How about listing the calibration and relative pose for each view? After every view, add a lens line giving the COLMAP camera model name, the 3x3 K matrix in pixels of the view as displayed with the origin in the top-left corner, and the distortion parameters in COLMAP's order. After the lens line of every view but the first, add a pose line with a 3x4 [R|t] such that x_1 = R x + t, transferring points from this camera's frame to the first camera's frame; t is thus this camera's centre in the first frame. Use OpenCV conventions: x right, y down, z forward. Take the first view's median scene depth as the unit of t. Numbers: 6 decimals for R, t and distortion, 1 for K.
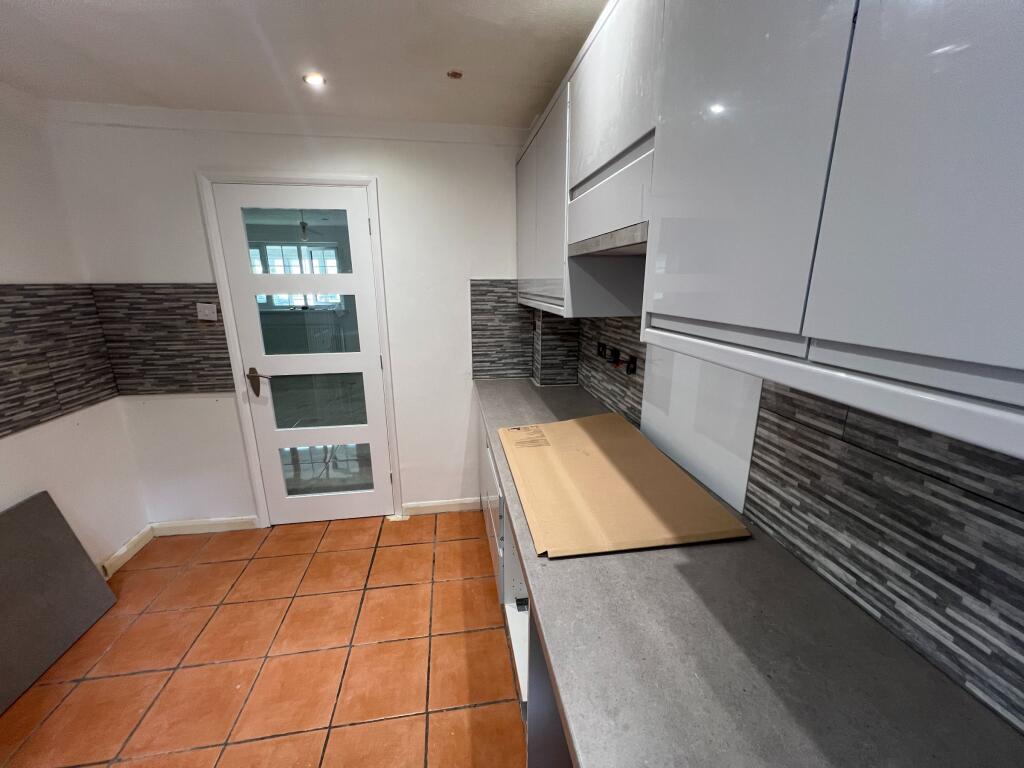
lens RADIAL K [[408.8, 0, 513.7], [0, 408.8, 385.1], [0, 0, 1]] dist [-0.002848, 0.000019]
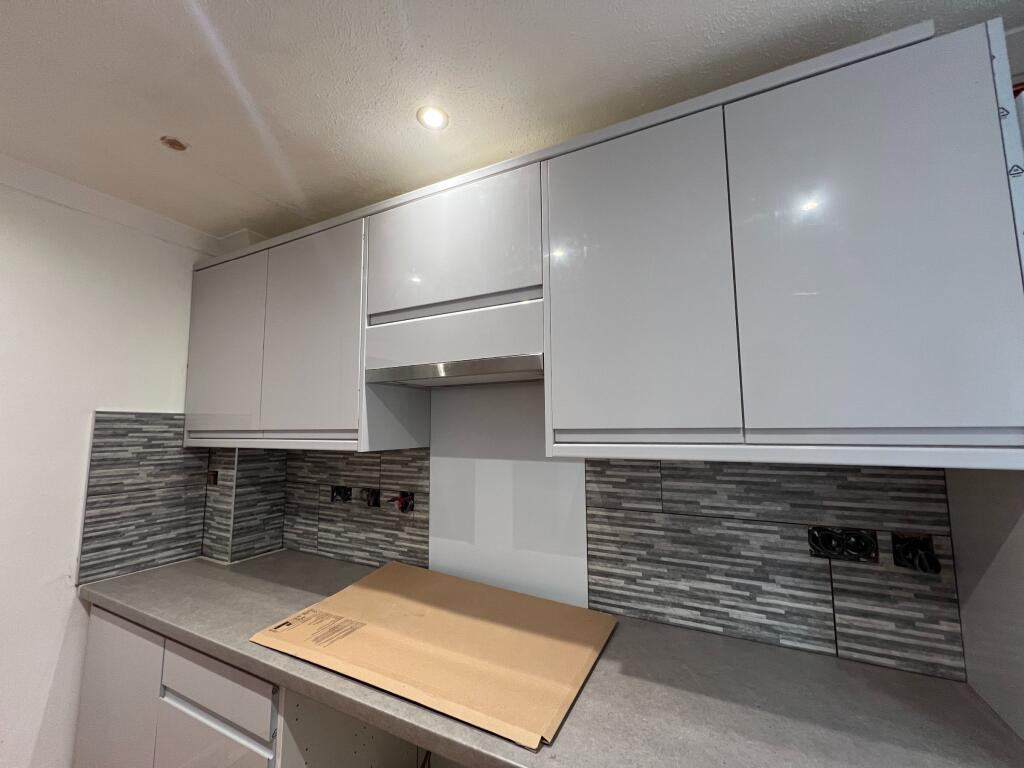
lens RADIAL K [[408.8, 0, 514.0], [0, 408.8, 385.7], [0, 0, 1]] dist [-0.002848, 0.000019]
pose [[0.585744, 0.083282, 0.806206, -0.522514], [0.204946, 0.947161, -0.246745, -0.031406], [-0.784156, 0.309758, 0.537726, 0.363094]]
